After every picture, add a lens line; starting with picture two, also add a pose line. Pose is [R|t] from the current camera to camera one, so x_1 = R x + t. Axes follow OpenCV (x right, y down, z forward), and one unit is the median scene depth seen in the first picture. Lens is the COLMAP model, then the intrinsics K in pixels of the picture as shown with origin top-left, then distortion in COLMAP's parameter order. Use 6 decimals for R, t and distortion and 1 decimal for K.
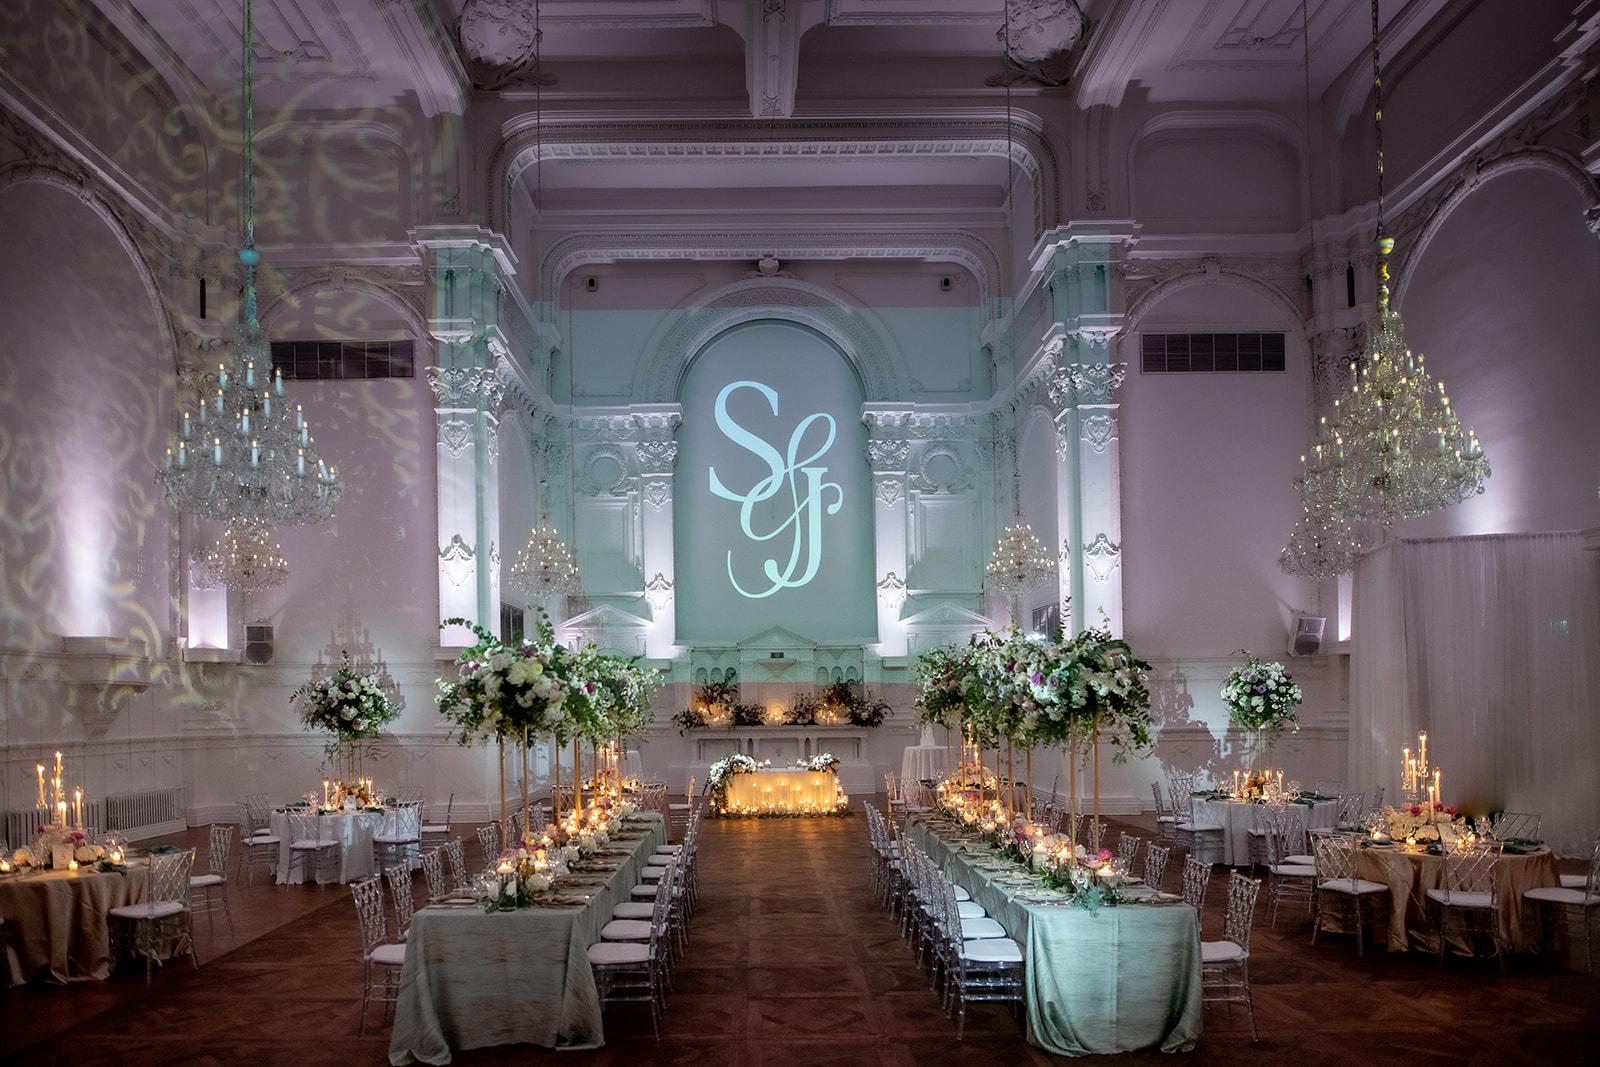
lens RADIAL K [[1656.5, 0, 793.6], [0, 1656.5, 618.1], [0, 0, 1]] dist [-0.011877, -0.019728]
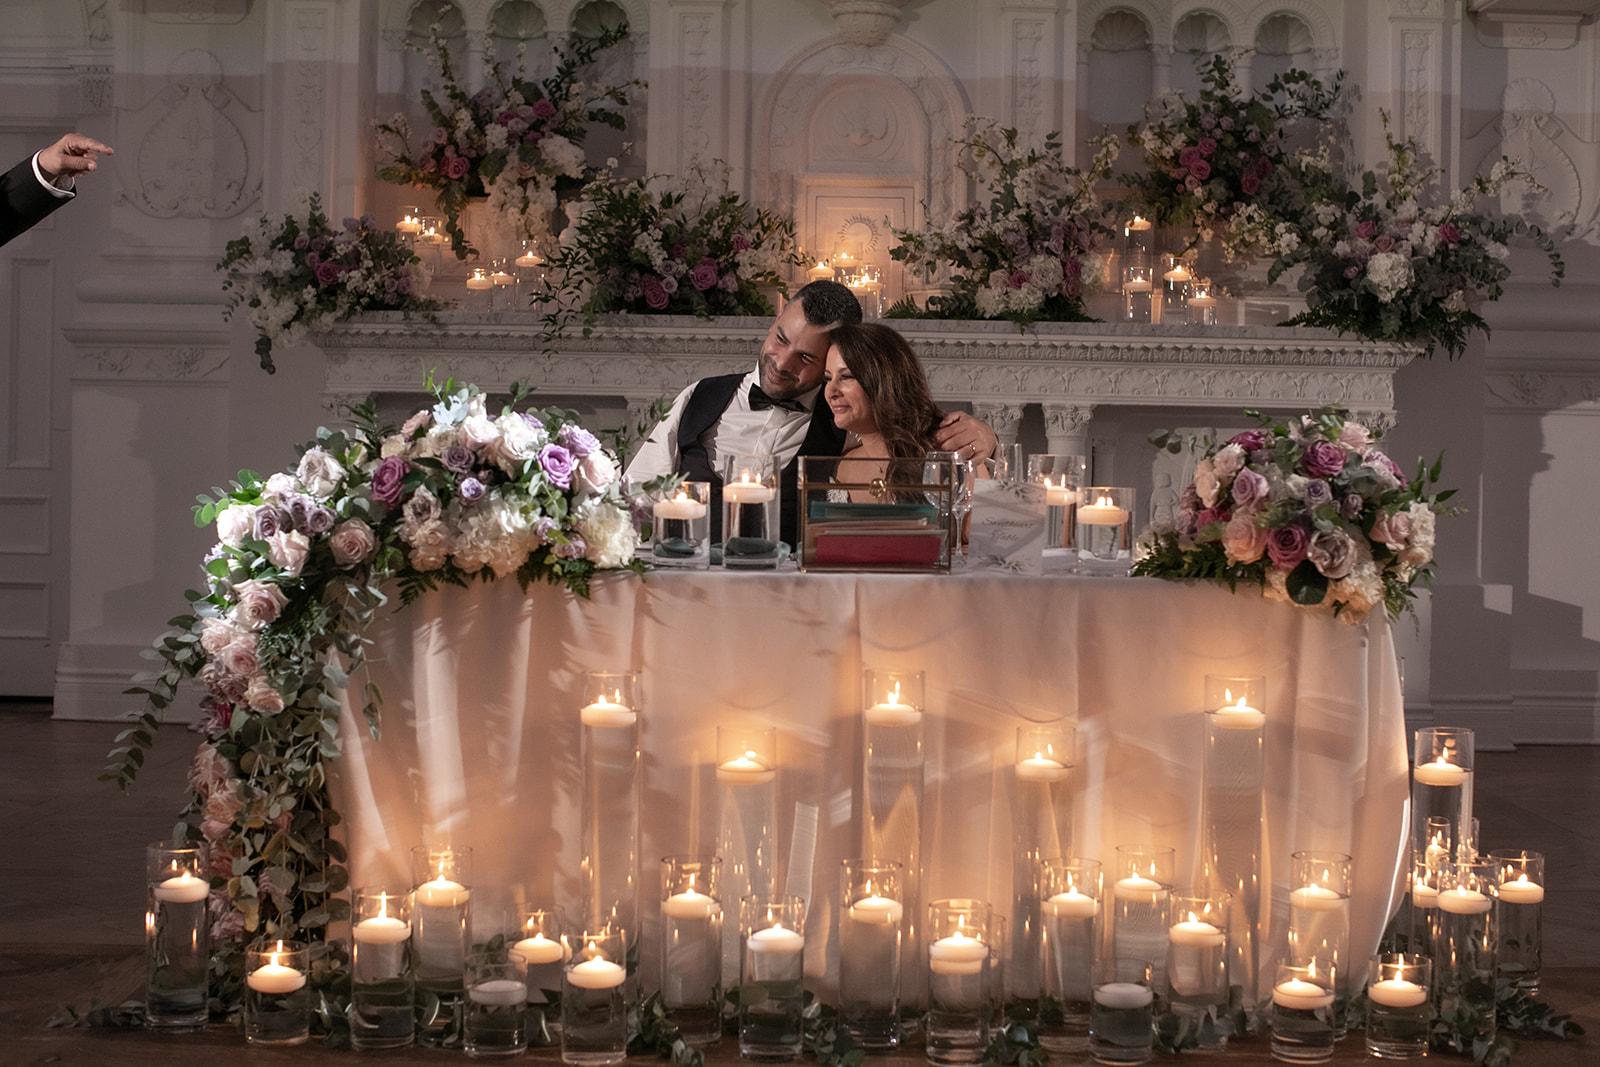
lens RADIAL K [[1864.2, 0, 800.0], [0, 1864.2, 533.5], [0, 0, 1]] dist [-0.017809, -0.034678]
pose [[0.998686, 0.032397, -0.039712, -0.008914], [-0.030520, 0.998429, 0.046997, 0.096791], [0.041172, -0.045723, 0.998105, 1.013708]]
